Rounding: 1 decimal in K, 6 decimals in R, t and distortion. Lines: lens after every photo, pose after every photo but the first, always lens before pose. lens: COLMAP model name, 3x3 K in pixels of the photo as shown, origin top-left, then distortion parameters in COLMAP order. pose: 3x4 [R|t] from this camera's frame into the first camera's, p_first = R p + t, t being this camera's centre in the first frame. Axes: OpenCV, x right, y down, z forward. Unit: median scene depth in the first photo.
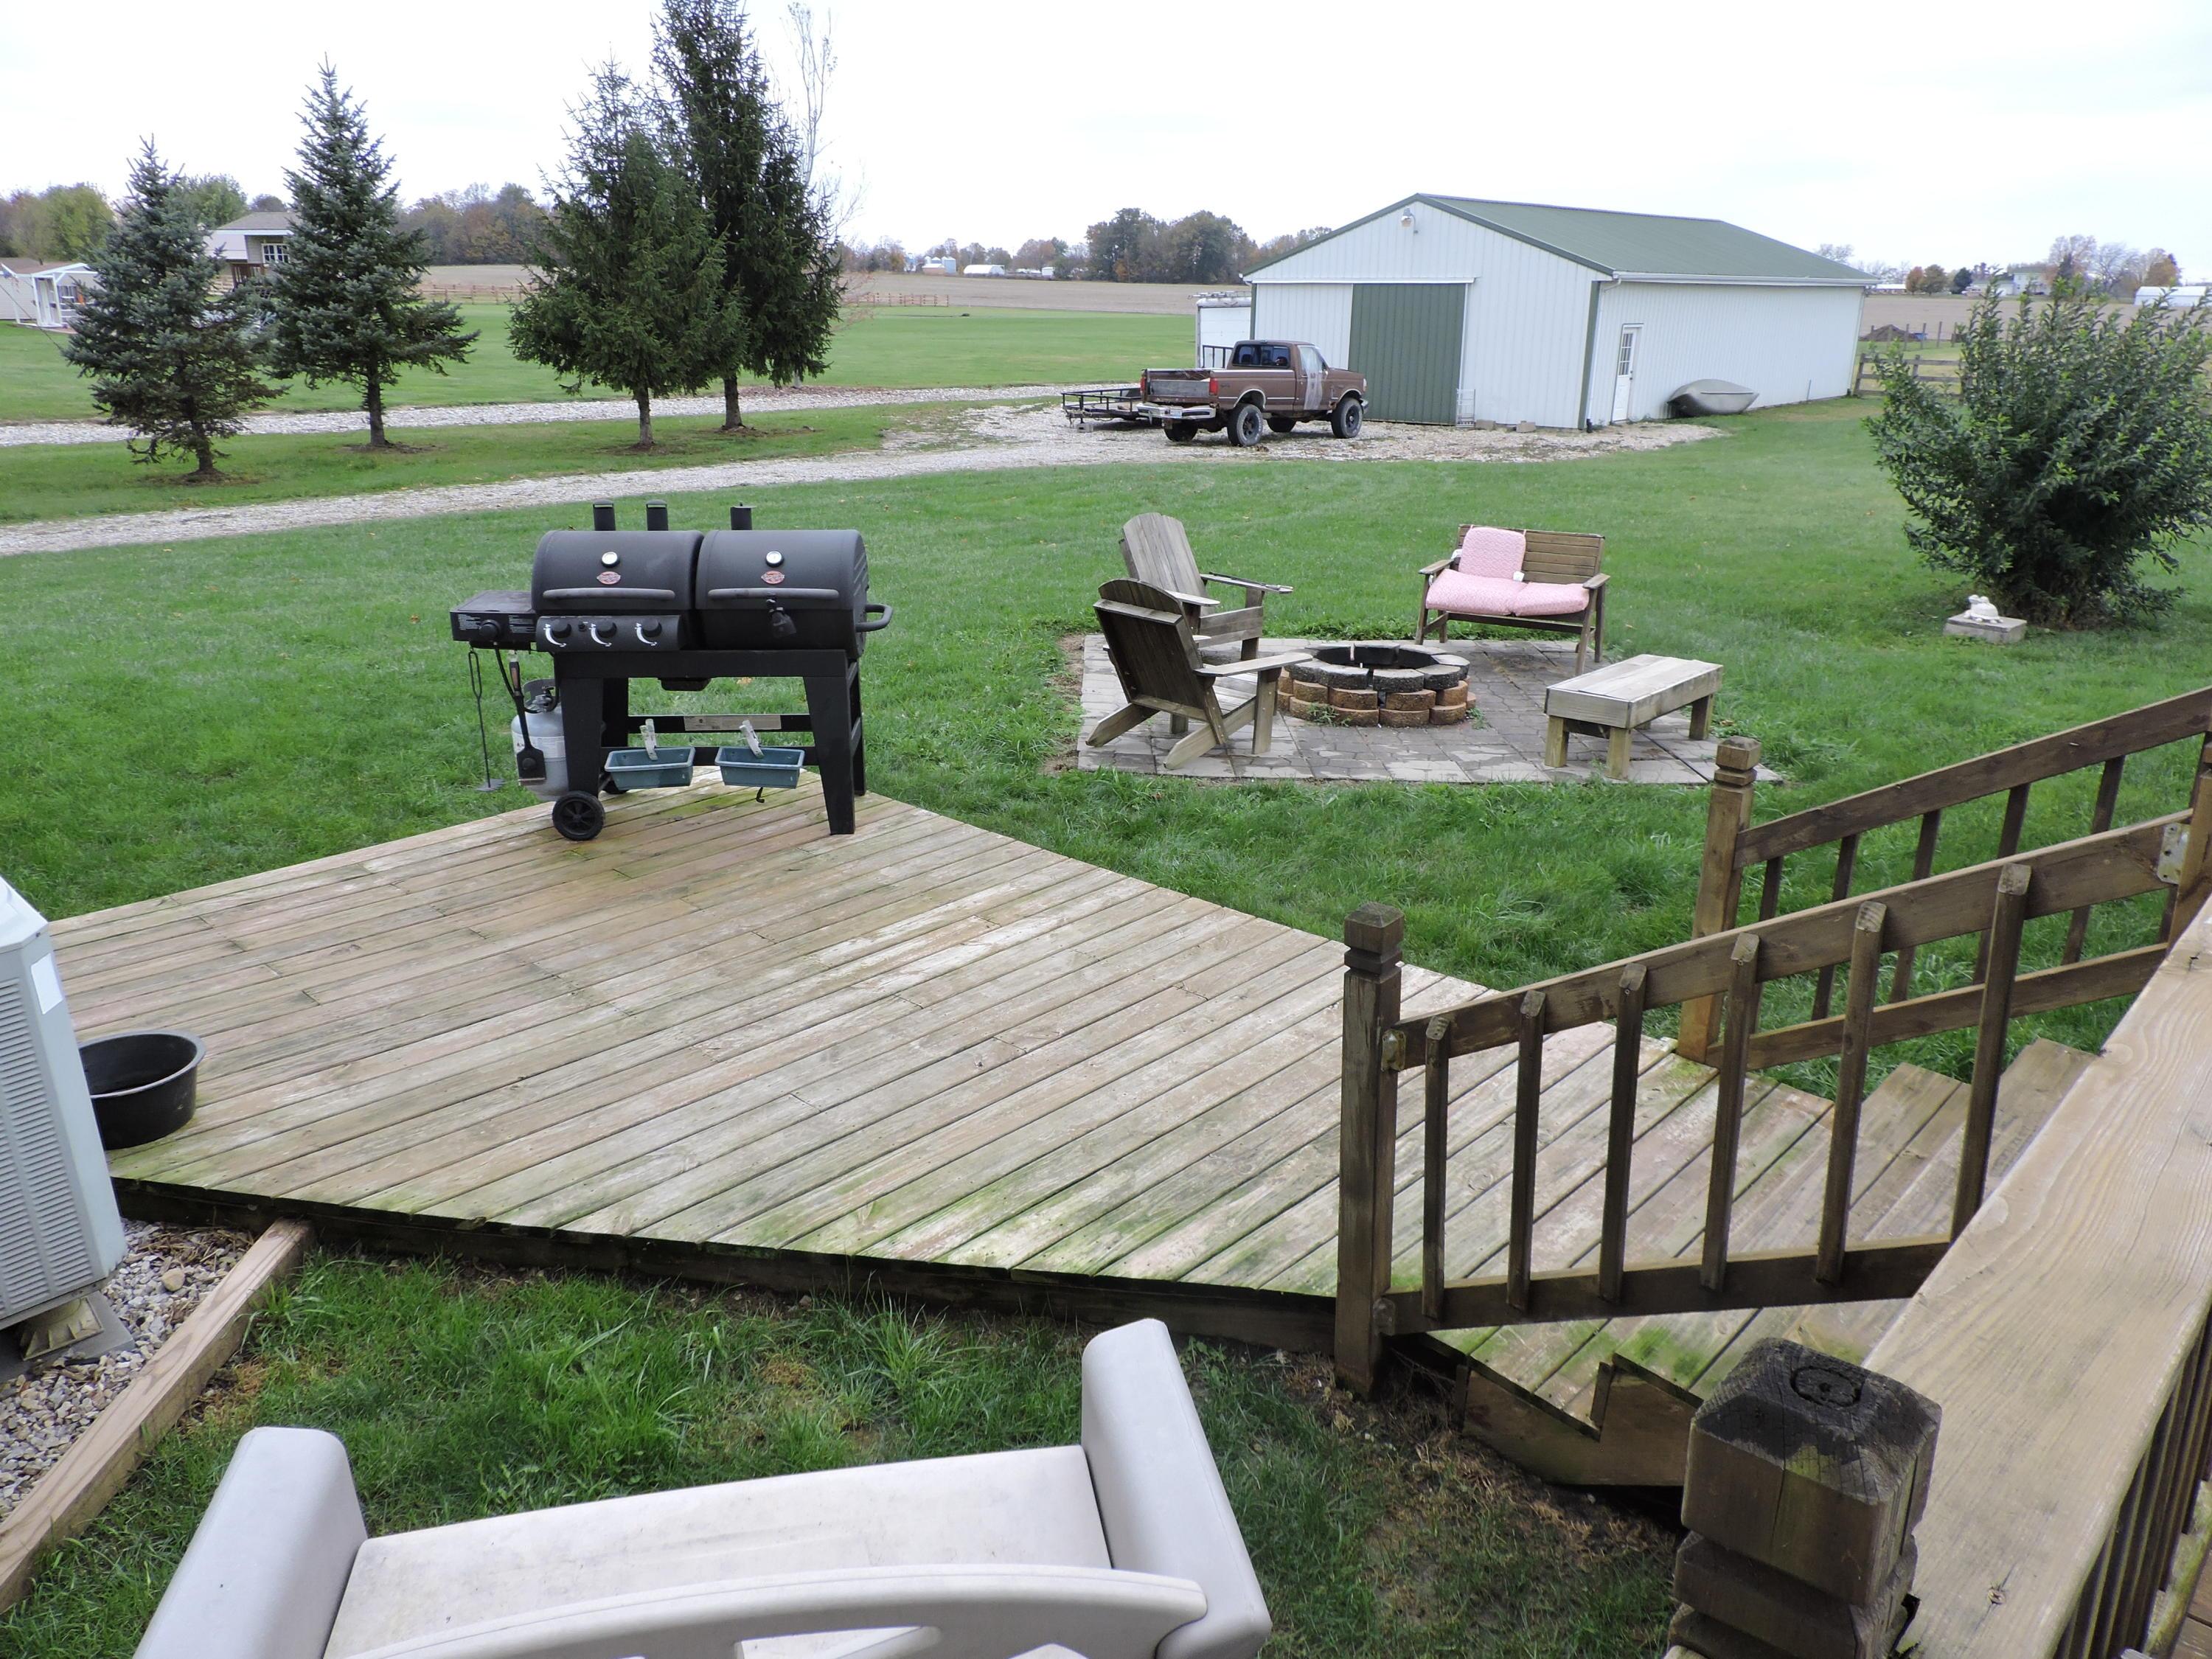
lens RADIAL K [[1559.9, 0, 1116.2], [0, 1559.9, 813.3], [0, 0, 1]] dist [0.000033, -0.023282]
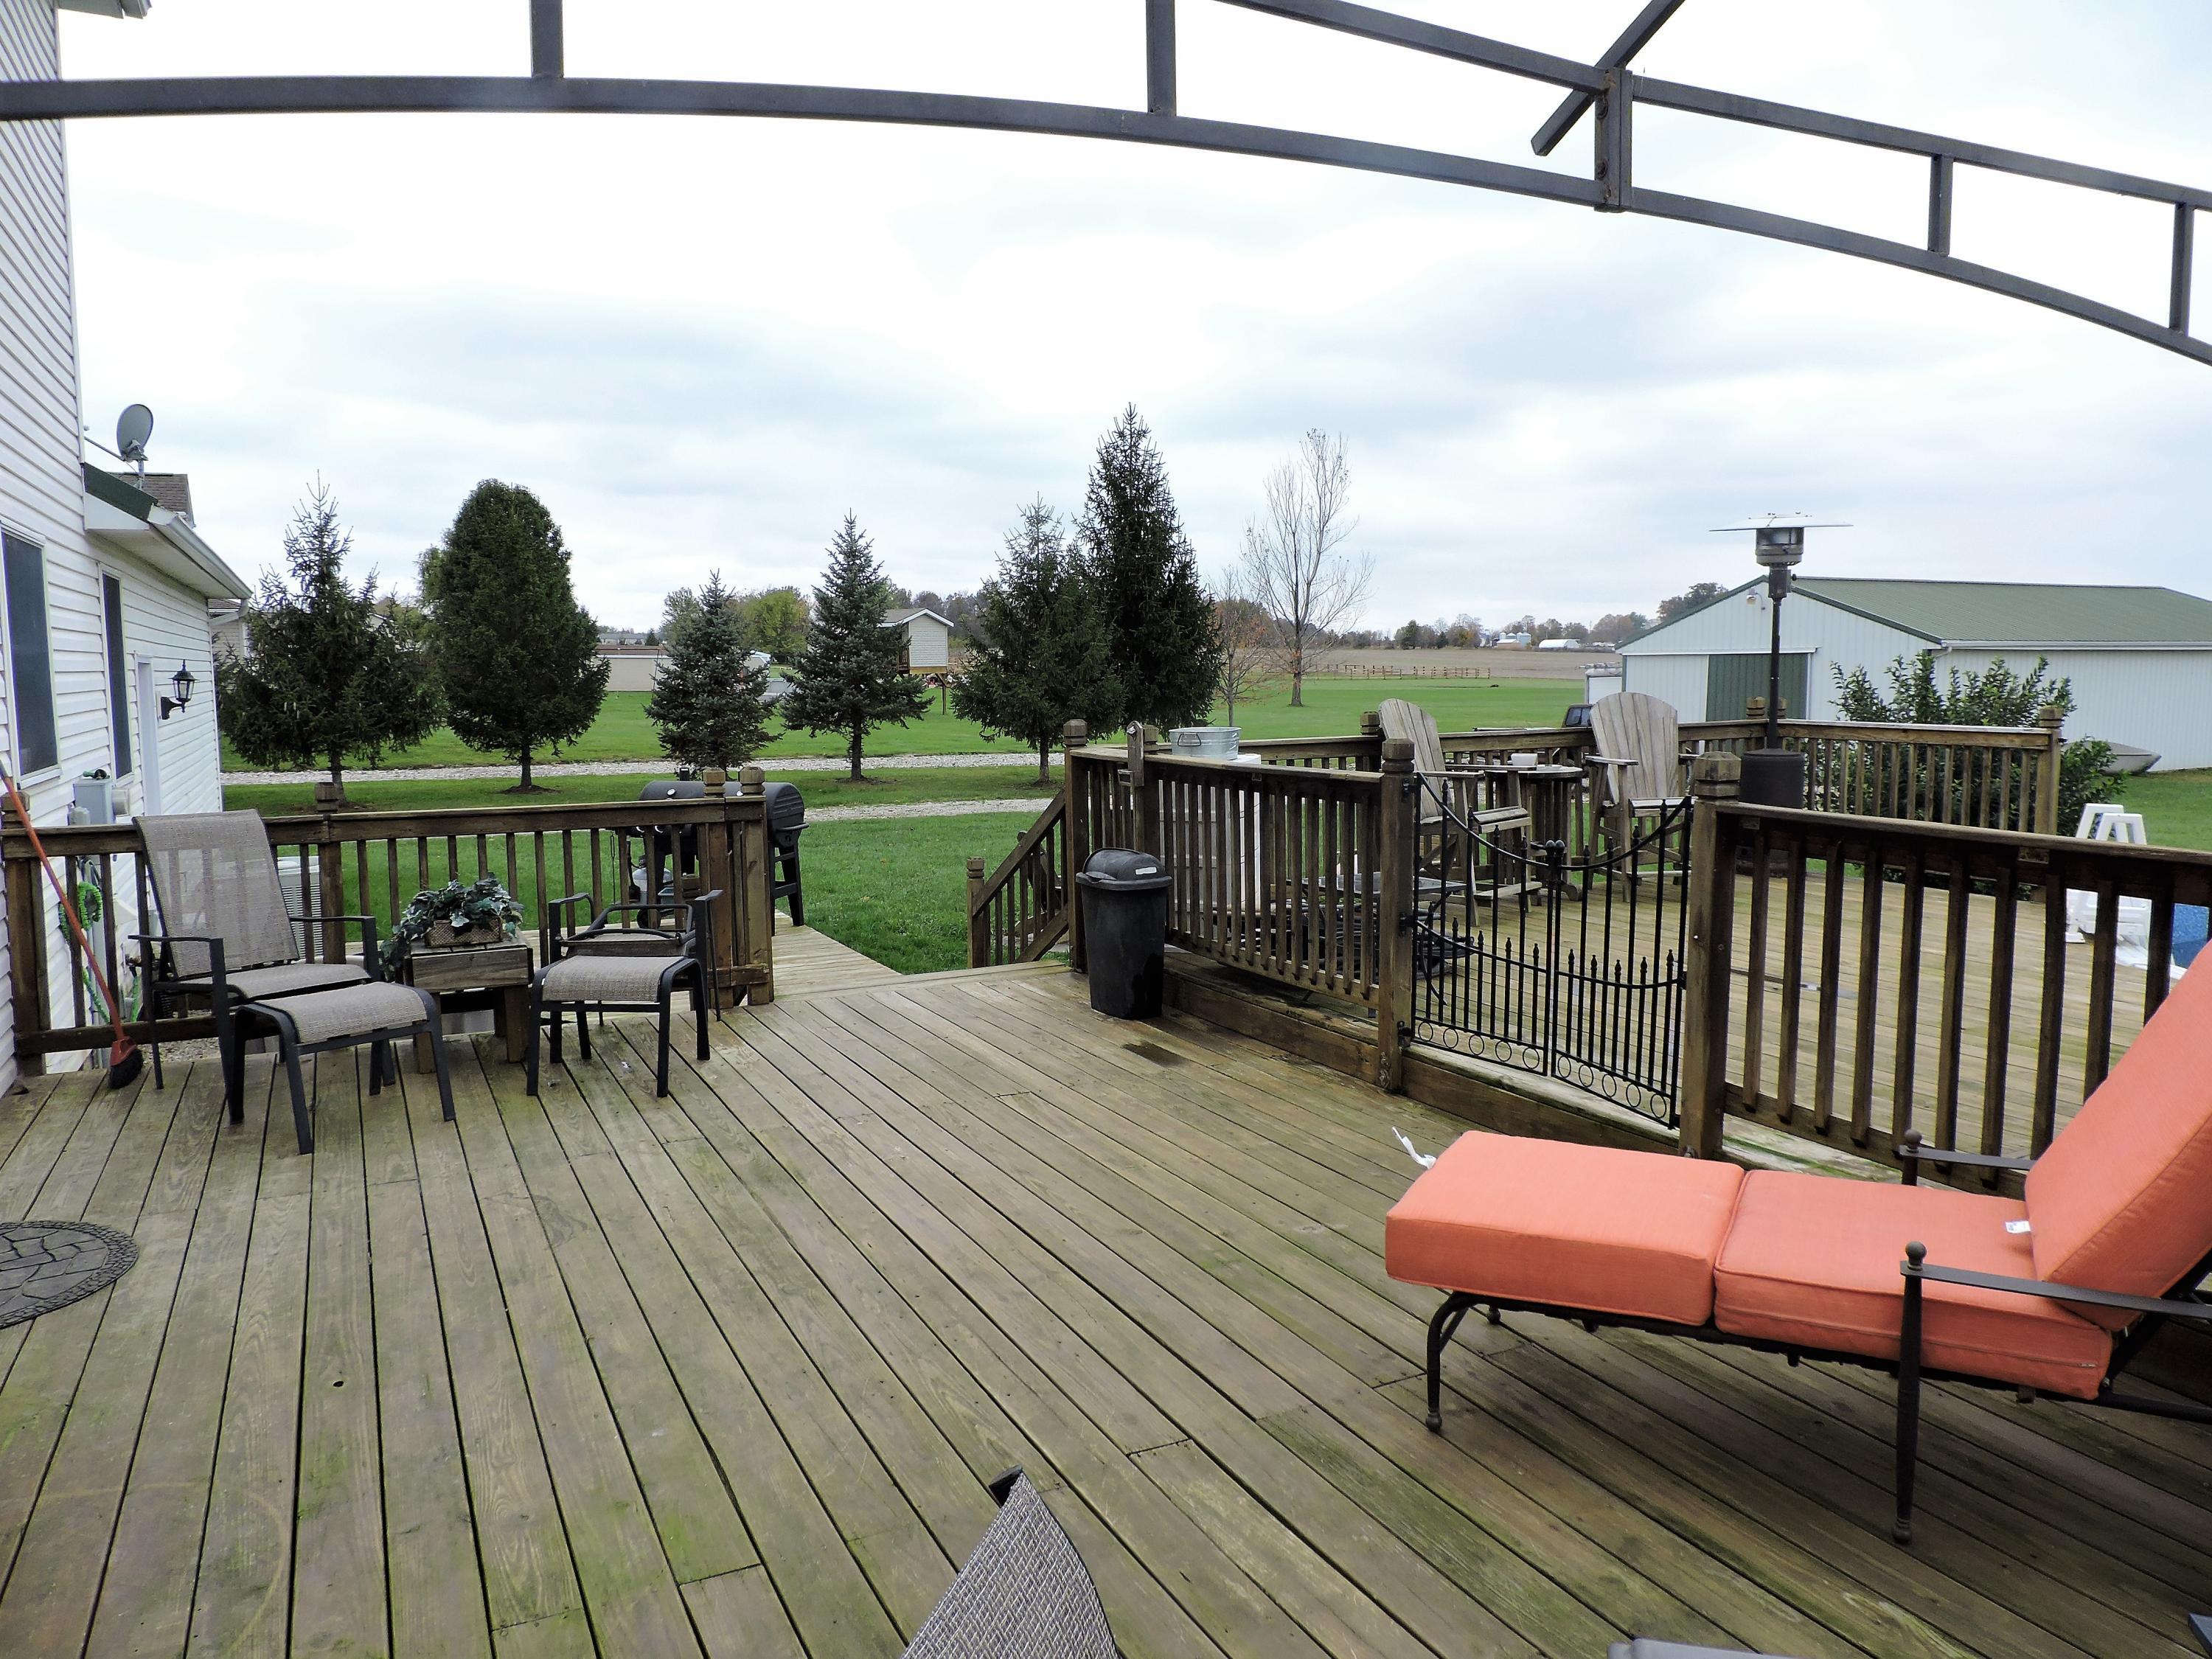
lens RADIAL K [[1569.3, 0, 1112.4], [0, 1569.3, 827.0], [0, 0, 1]] dist [-0.007620, -0.016256]
pose [[0.935697, 0.025071, -0.351912, 0.173546], [-0.101548, 0.974398, -0.200588, 0.043866], [0.337874, 0.223426, 0.914288, -0.126756]]
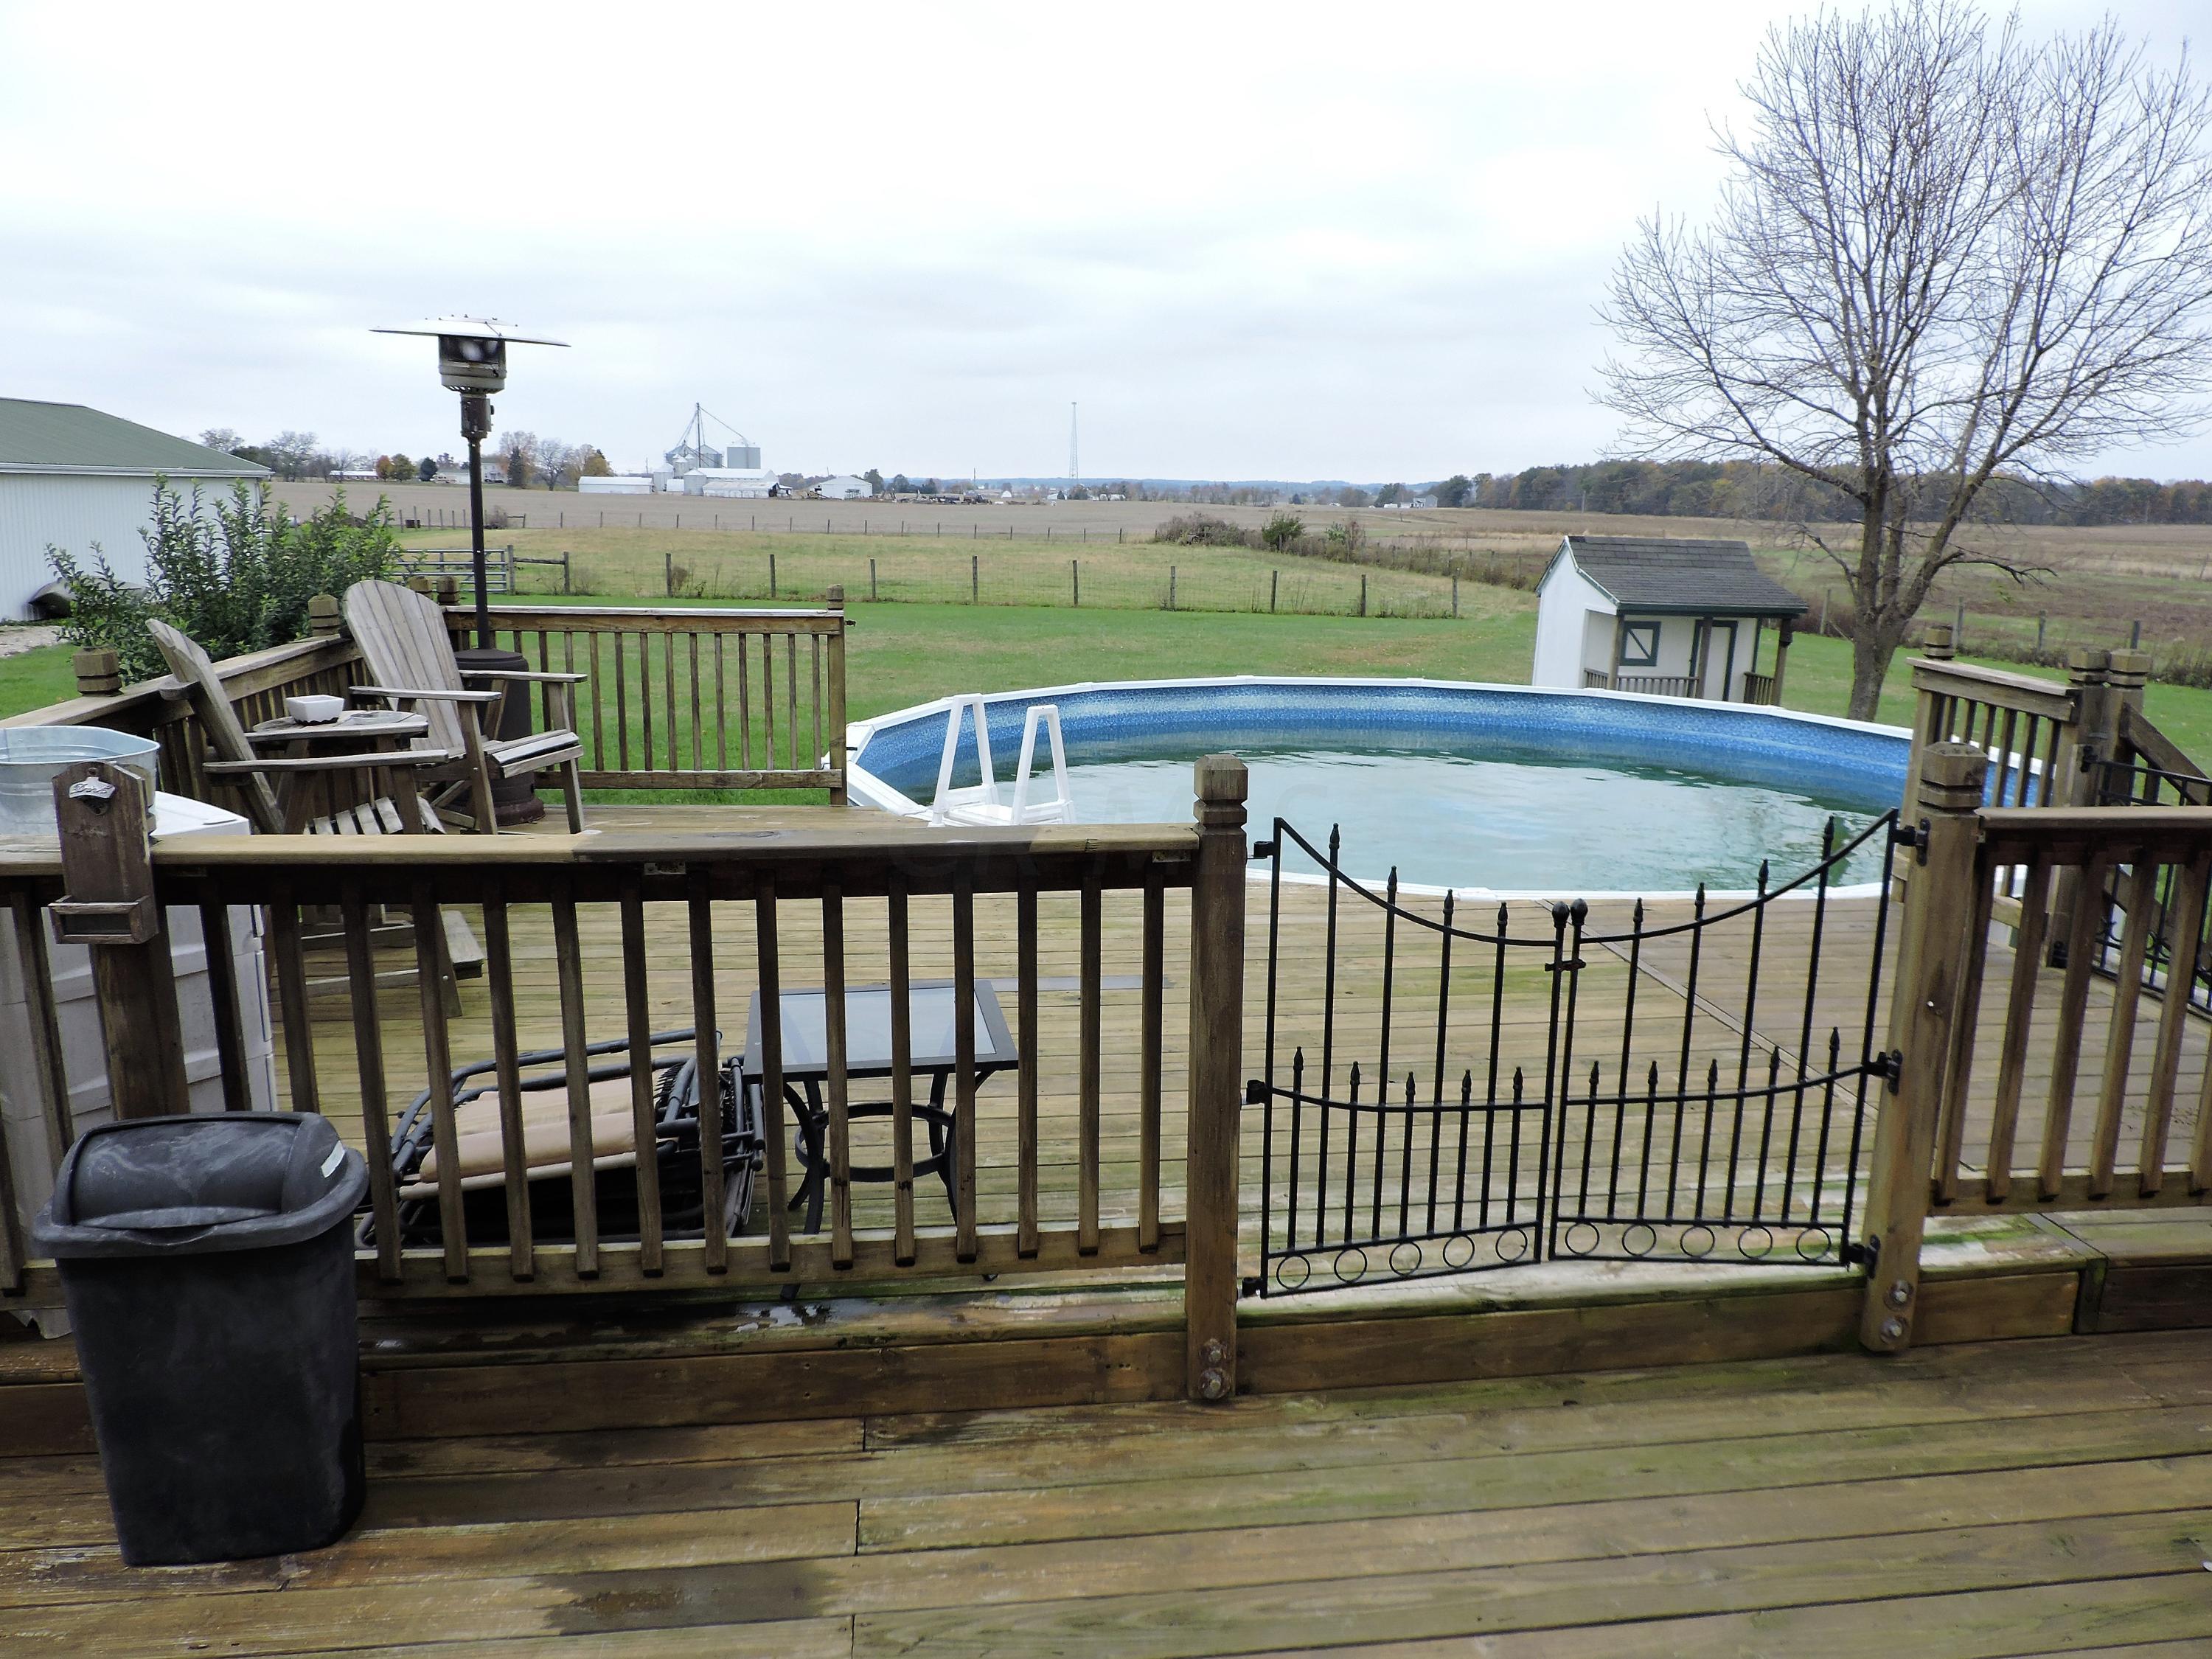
lens RADIAL K [[1569.3, 0, 1112.4], [0, 1569.3, 827.0], [0, 0, 1]] dist [-0.007620, -0.016256]
pose [[0.639945, -0.149317, 0.753774, 0.072216], [0.227398, 0.973802, -0.000155, -0.000442], [-0.734003, 0.171506, 0.657134, -0.014095]]
